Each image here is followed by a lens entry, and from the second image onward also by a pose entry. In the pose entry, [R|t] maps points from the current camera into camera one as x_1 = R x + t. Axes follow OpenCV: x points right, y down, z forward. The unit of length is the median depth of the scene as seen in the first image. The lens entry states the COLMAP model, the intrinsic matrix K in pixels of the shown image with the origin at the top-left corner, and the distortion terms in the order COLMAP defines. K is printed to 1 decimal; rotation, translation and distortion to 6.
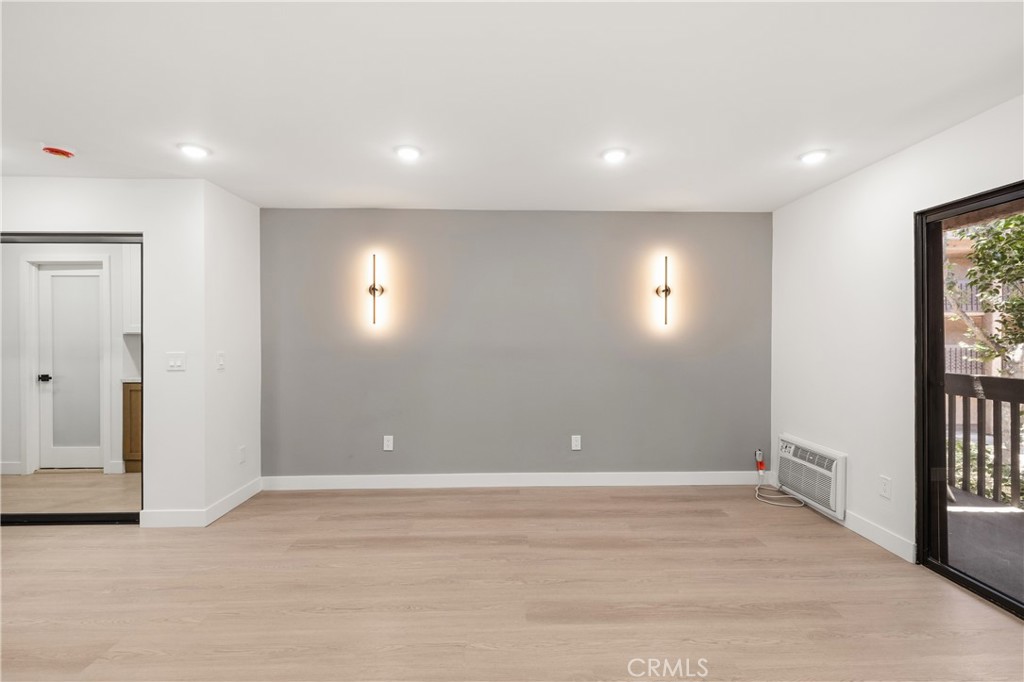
lens RADIAL K [[437.3, 0, 511.8], [0, 437.3, 340.4], [0, 0, 1]] dist [-0.003750, -0.000310]
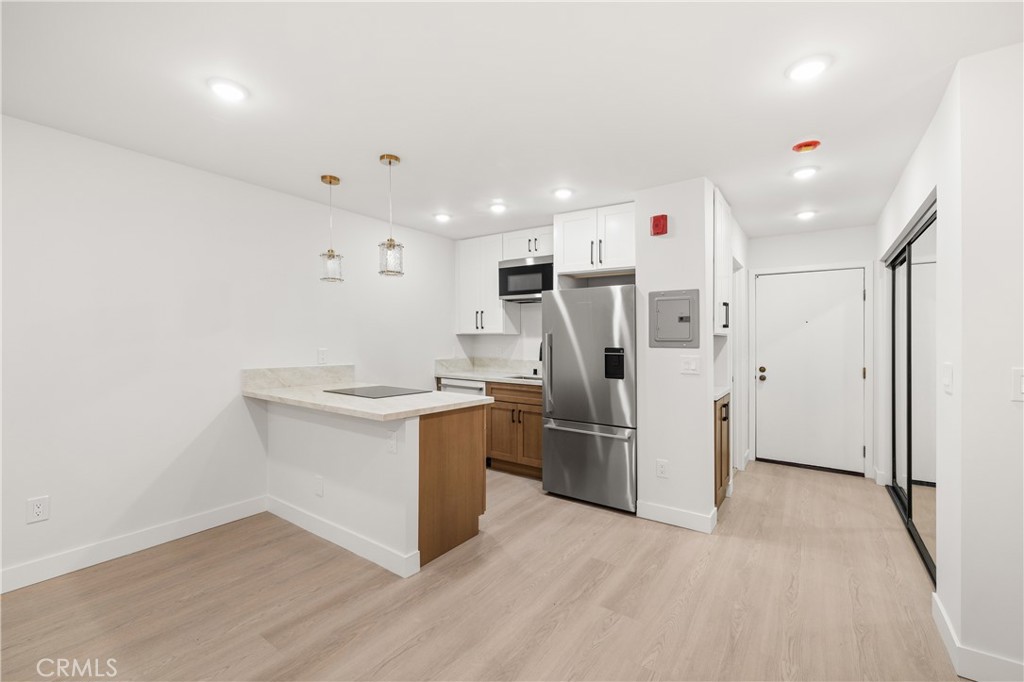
lens RADIAL K [[437.3, 0, 517.0], [0, 437.3, 342.9], [0, 0, 1]] dist [-0.003750, -0.000310]
pose [[-0.604003, -0.004299, -0.796970, 0.120871], [-0.003481, 0.999990, -0.002755, 0.010649], [0.796974, 0.001110, -0.604012, 1.252677]]
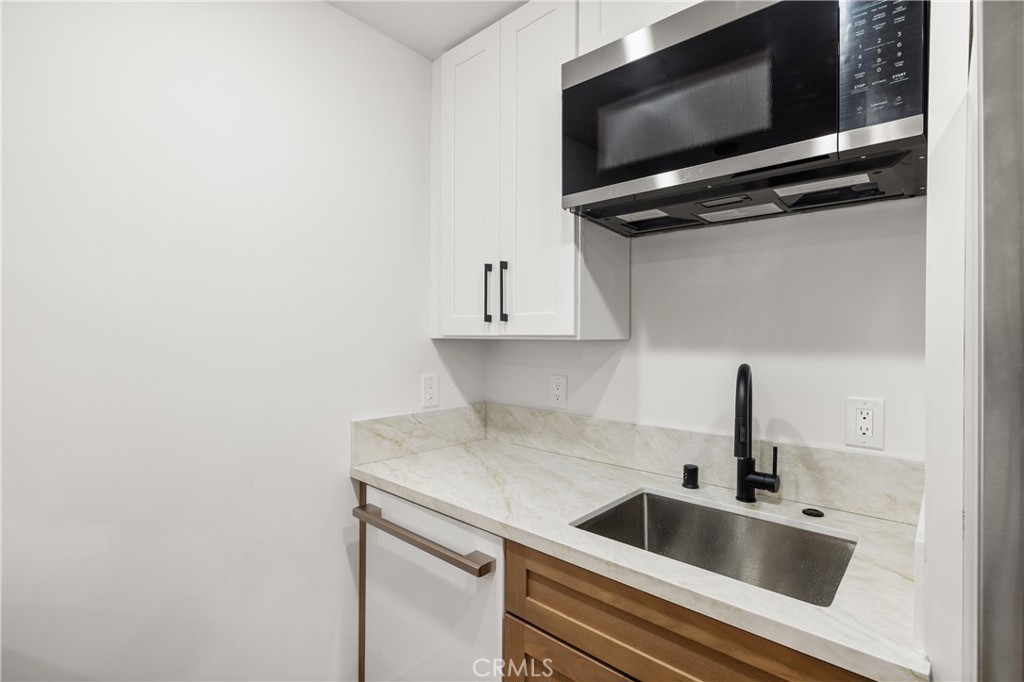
lens RADIAL K [[483.3, 0, 509.9], [0, 483.3, 349.0], [0, 0, 1]] dist [0.000490, 0.000007]
pose [[-0.701819, -0.001285, -0.712354, -0.323980], [-0.009077, 0.999933, 0.007138, -0.005118], [0.712298, 0.011476, -0.701784, 0.880349]]
